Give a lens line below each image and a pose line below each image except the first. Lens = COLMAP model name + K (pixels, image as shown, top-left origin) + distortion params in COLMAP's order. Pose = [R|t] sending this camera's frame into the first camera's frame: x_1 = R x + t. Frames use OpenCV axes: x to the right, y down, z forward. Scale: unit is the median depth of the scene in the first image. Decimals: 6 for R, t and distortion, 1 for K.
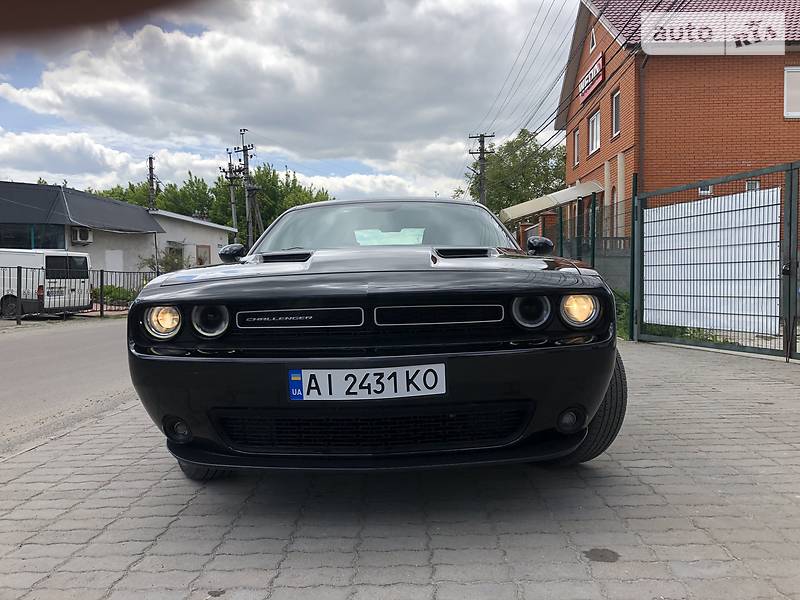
lens RADIAL K [[662.1, 0, 402.1], [0, 662.1, 295.9], [0, 0, 1]] dist [0.009127, -0.008849]
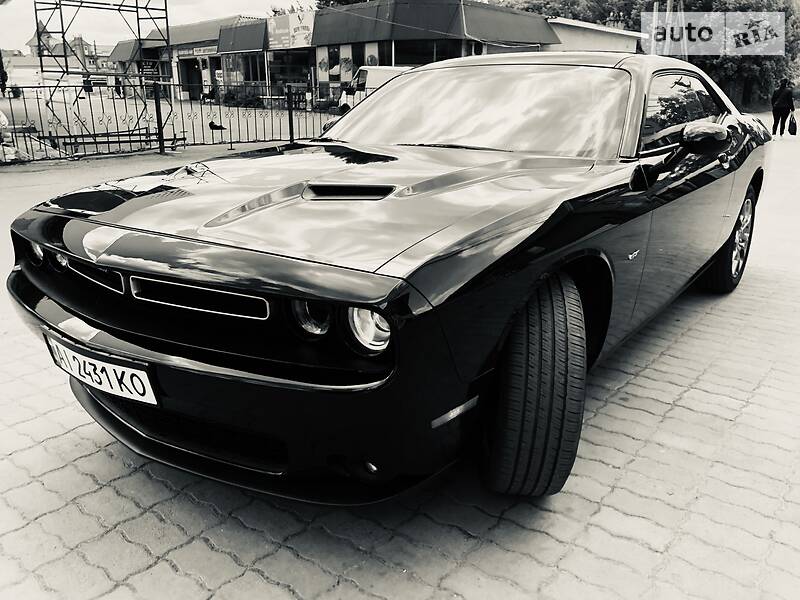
lens RADIAL K [[651.1, 0, 400.0], [0, 651.1, 300.0], [0, 0, 1]] dist [0.017561, -0.010259]
pose [[0.806646, 0.198770, -0.556609, 0.632028], [-0.029064, 0.953953, 0.298546, -0.191953], [0.590320, -0.224644, 0.775279, 0.519386]]
